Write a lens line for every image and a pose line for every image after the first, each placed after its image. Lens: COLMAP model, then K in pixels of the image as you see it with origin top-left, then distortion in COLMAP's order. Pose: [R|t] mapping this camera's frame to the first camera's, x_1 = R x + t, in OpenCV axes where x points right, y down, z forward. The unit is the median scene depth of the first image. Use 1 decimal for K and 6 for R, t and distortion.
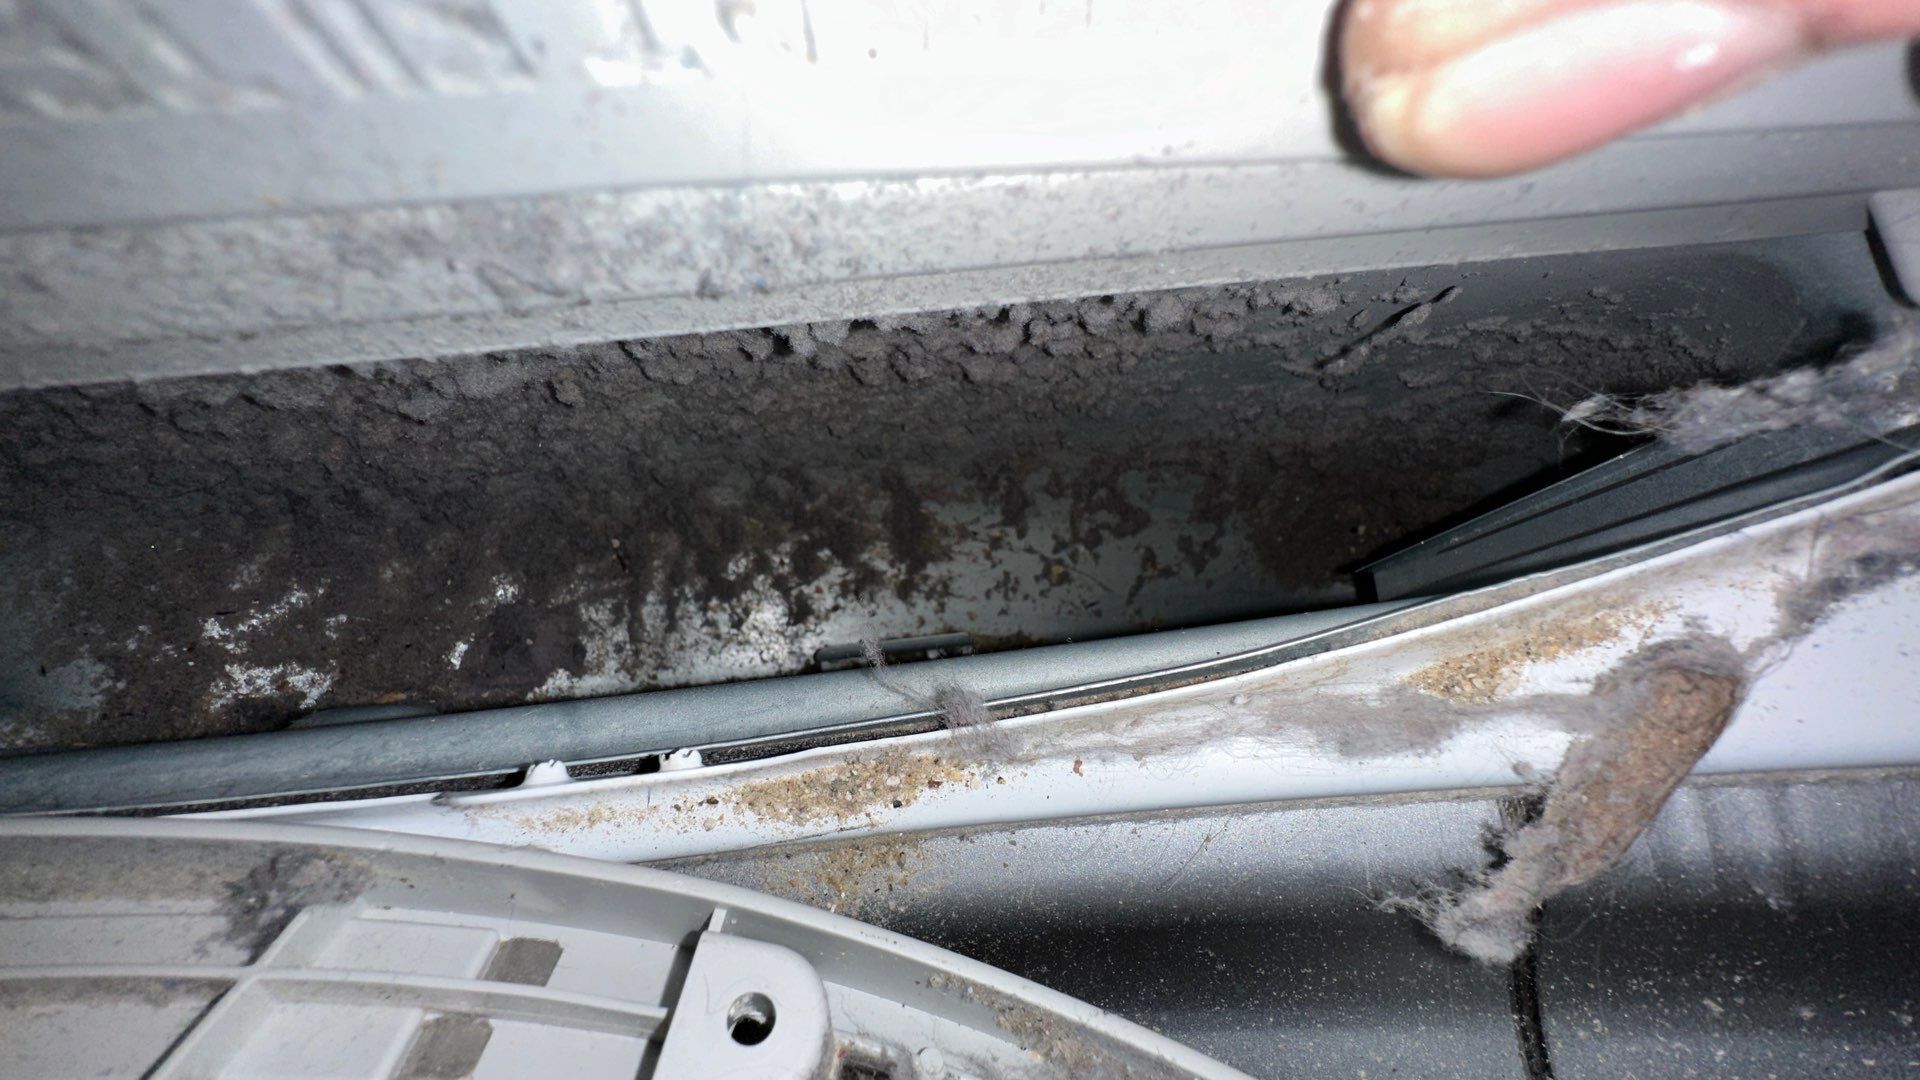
lens RADIAL K [[746.9, 0, 963.2], [0, 746.9, 543.2], [0, 0, 1]] dist [-0.002853, 0.000235]
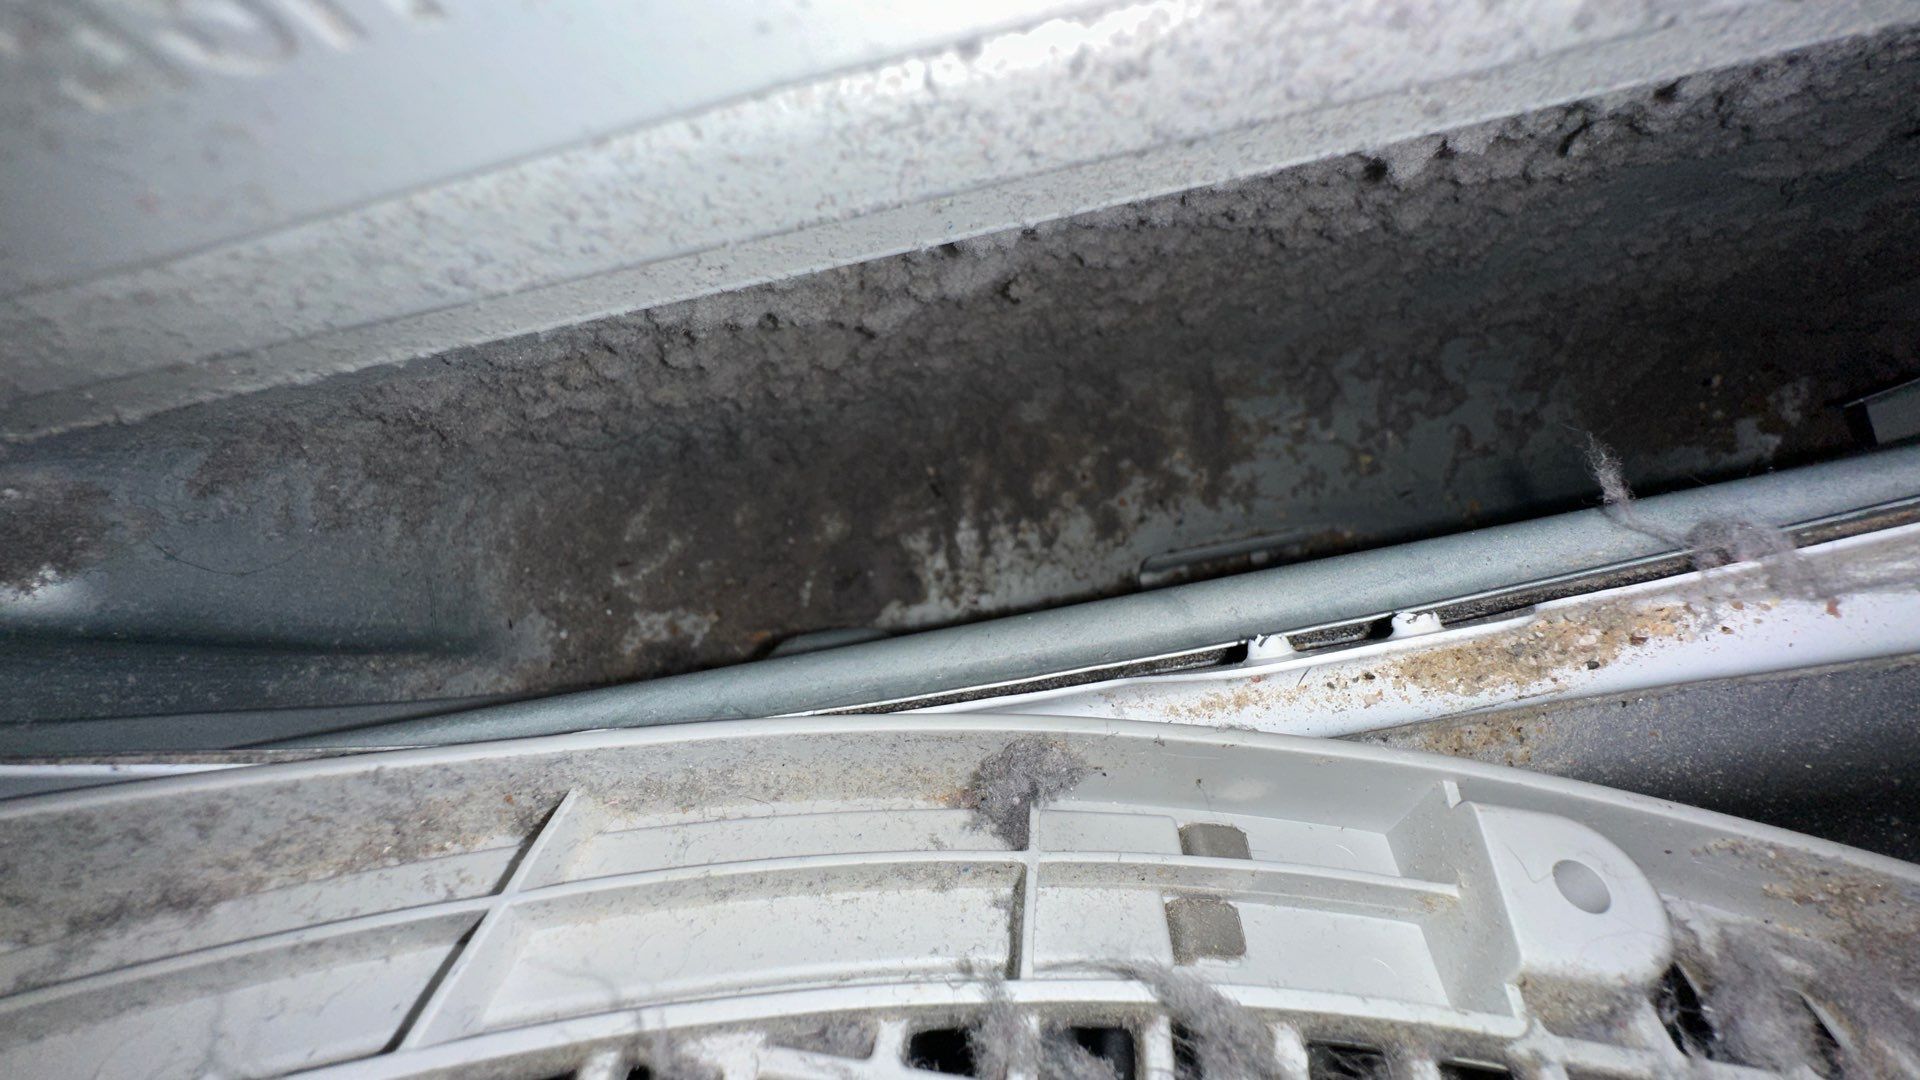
lens RADIAL K [[746.9, 0, 949.3], [0, 746.9, 546.1], [0, 0, 1]] dist [-0.002853, 0.000235]
pose [[0.987734, -0.086571, -0.129952, -0.315164], [0.096549, 0.992681, 0.072545, 0.029203], [0.122720, -0.084202, 0.988863, 0.012973]]
